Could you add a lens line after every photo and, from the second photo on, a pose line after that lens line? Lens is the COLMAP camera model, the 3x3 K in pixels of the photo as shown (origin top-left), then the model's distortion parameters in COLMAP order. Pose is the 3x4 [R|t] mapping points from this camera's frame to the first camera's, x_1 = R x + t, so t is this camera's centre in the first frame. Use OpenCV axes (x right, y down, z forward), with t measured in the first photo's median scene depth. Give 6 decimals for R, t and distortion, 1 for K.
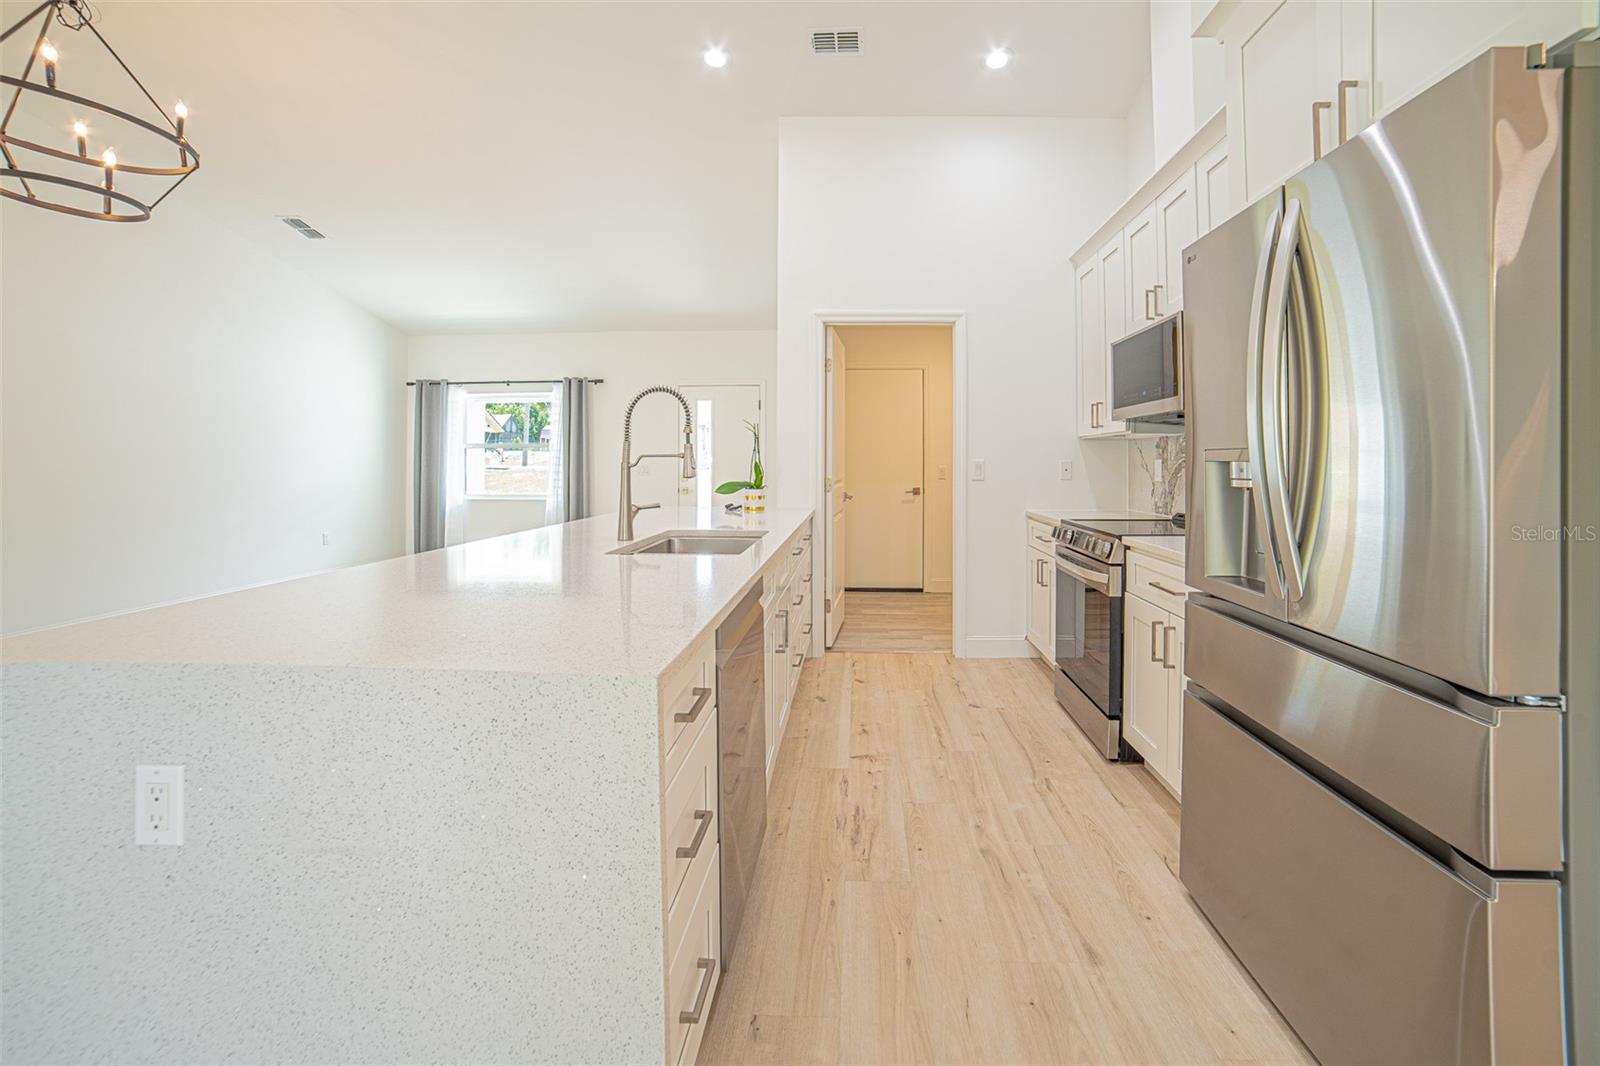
lens RADIAL K [[658.2, 0, 803.4], [0, 658.2, 465.1], [0, 0, 1]] dist [-0.081125, 0.033105]
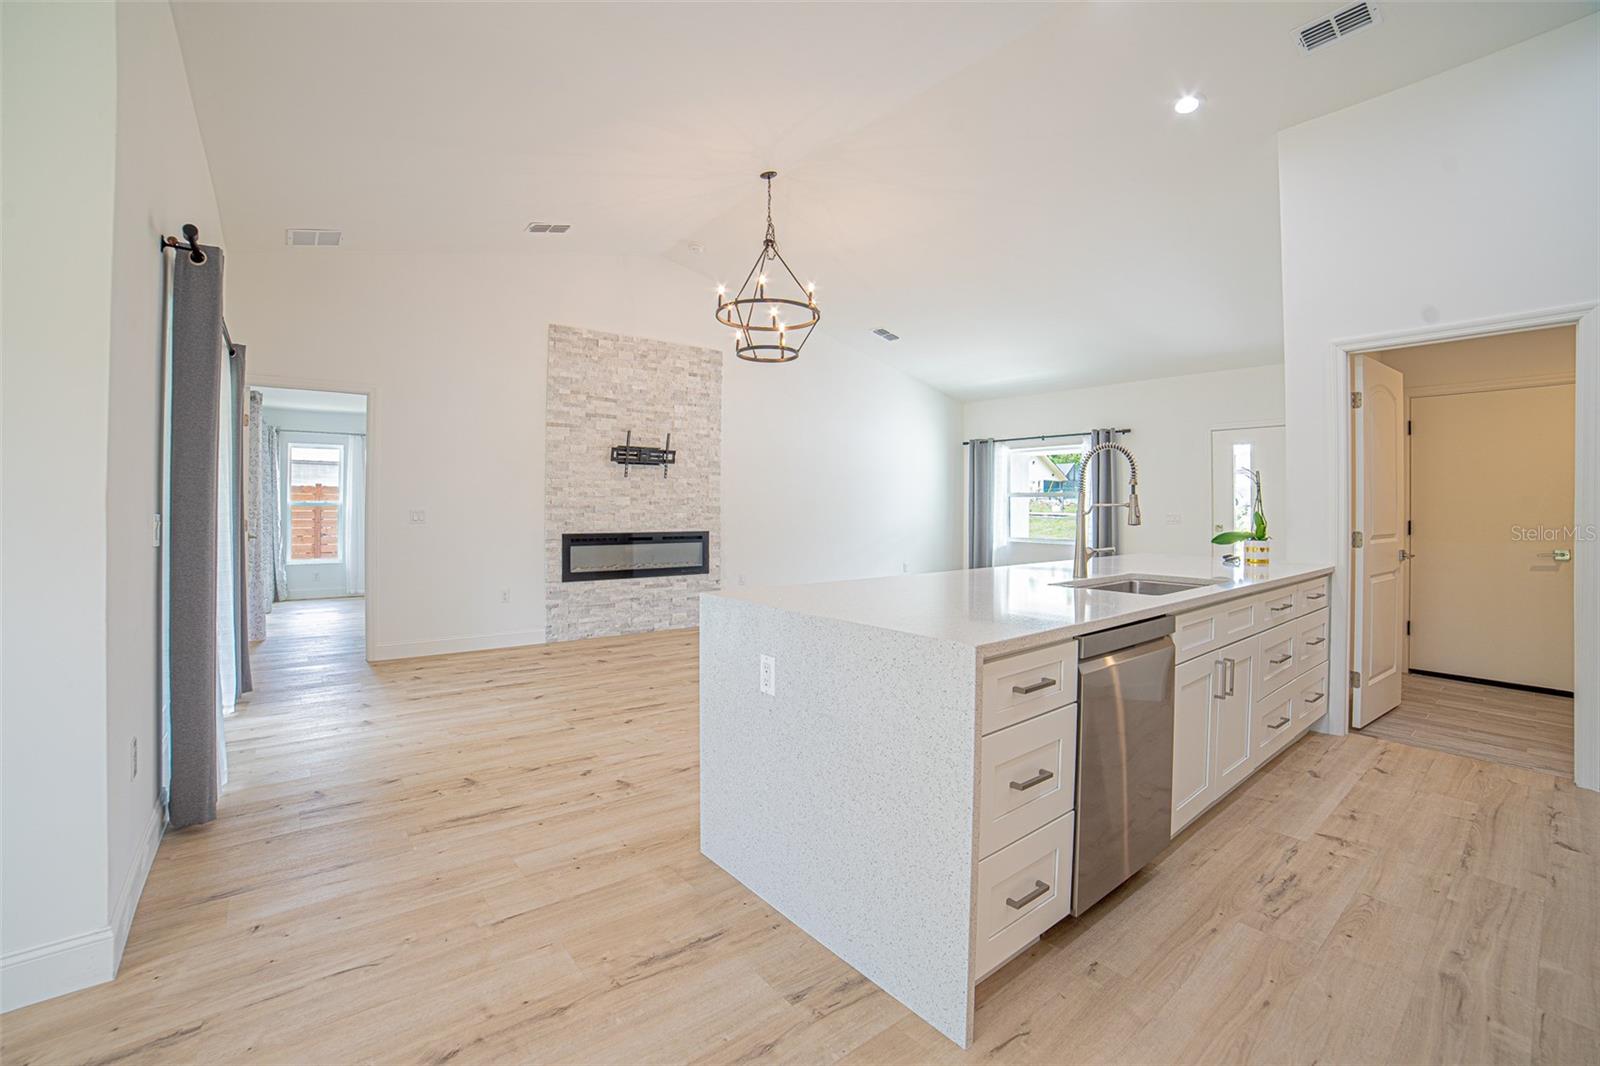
lens RADIAL K [[639.2, 0, 801.2], [0, 639.2, 523.5], [0, 0, 1]] dist [-0.091878, 0.025540]
pose [[0.672040, 0.025620, -0.740071, 0.172653], [-0.011746, 0.999644, 0.023940, -0.001290], [0.740422, -0.007395, 0.672102, -0.094854]]
